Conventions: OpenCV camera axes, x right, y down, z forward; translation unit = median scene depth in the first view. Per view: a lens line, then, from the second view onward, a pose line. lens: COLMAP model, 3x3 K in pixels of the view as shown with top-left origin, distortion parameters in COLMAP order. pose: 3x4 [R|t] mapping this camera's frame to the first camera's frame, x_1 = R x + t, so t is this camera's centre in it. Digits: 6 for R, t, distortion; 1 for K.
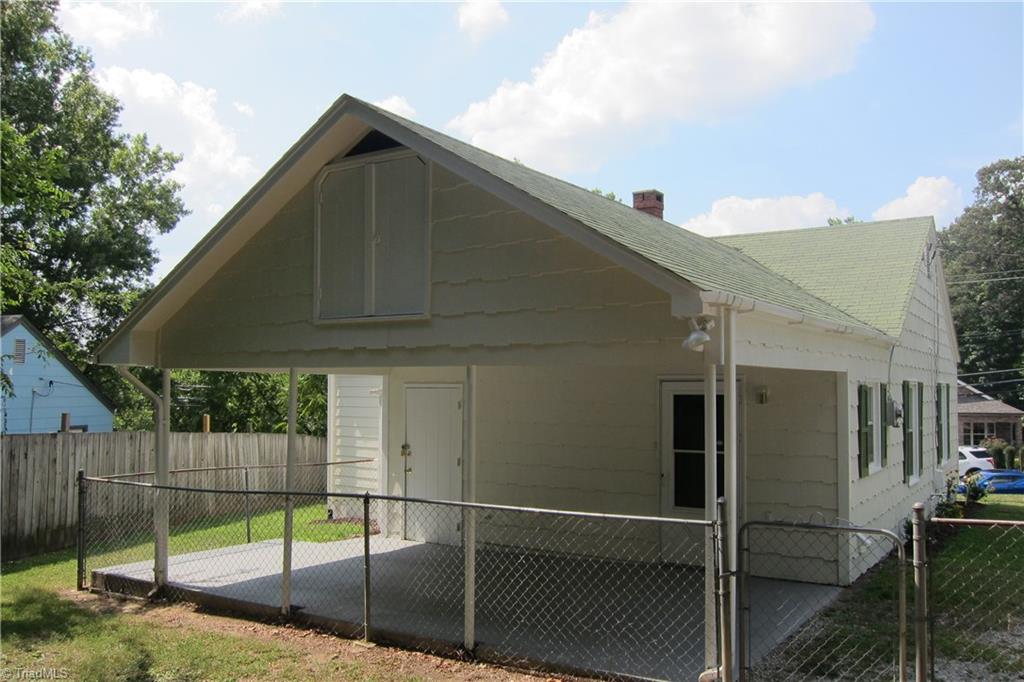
lens RADIAL K [[859.8, 0, 515.8], [0, 859.8, 340.1], [0, 0, 1]] dist [-0.061169, 0.023705]
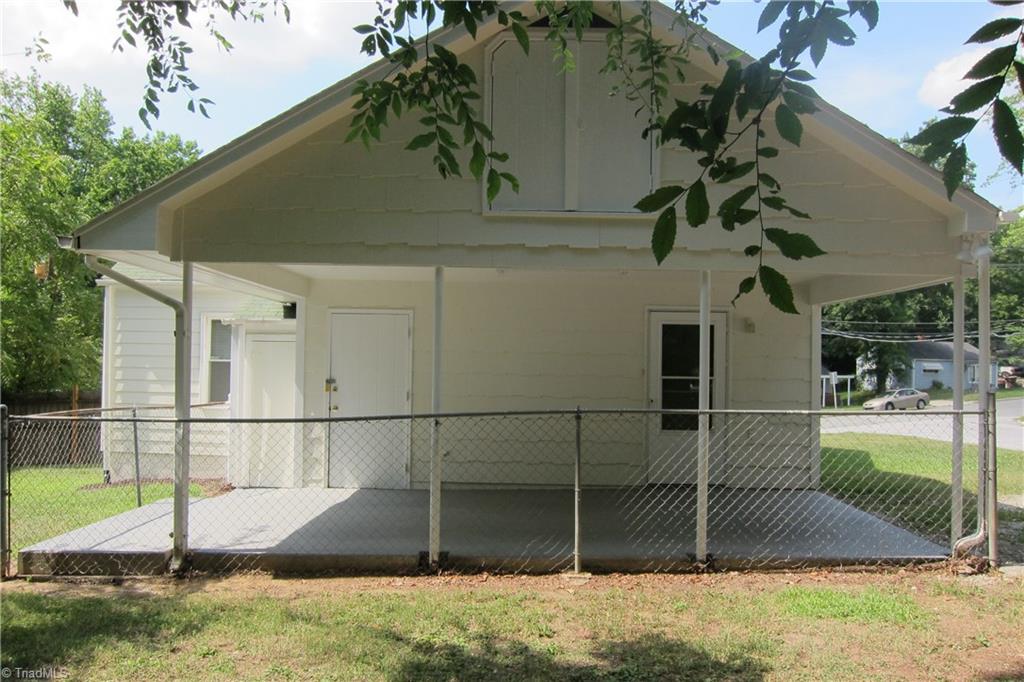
lens RADIAL K [[859.8, 0, 514.1], [0, 859.8, 344.9], [0, 0, 1]] dist [-0.061169, 0.023705]
pose [[0.846068, 0.021980, 0.532622, -0.571258], [-0.043428, 0.998670, 0.027772, 0.073167], [-0.531303, -0.046627, 0.845898, 0.226239]]
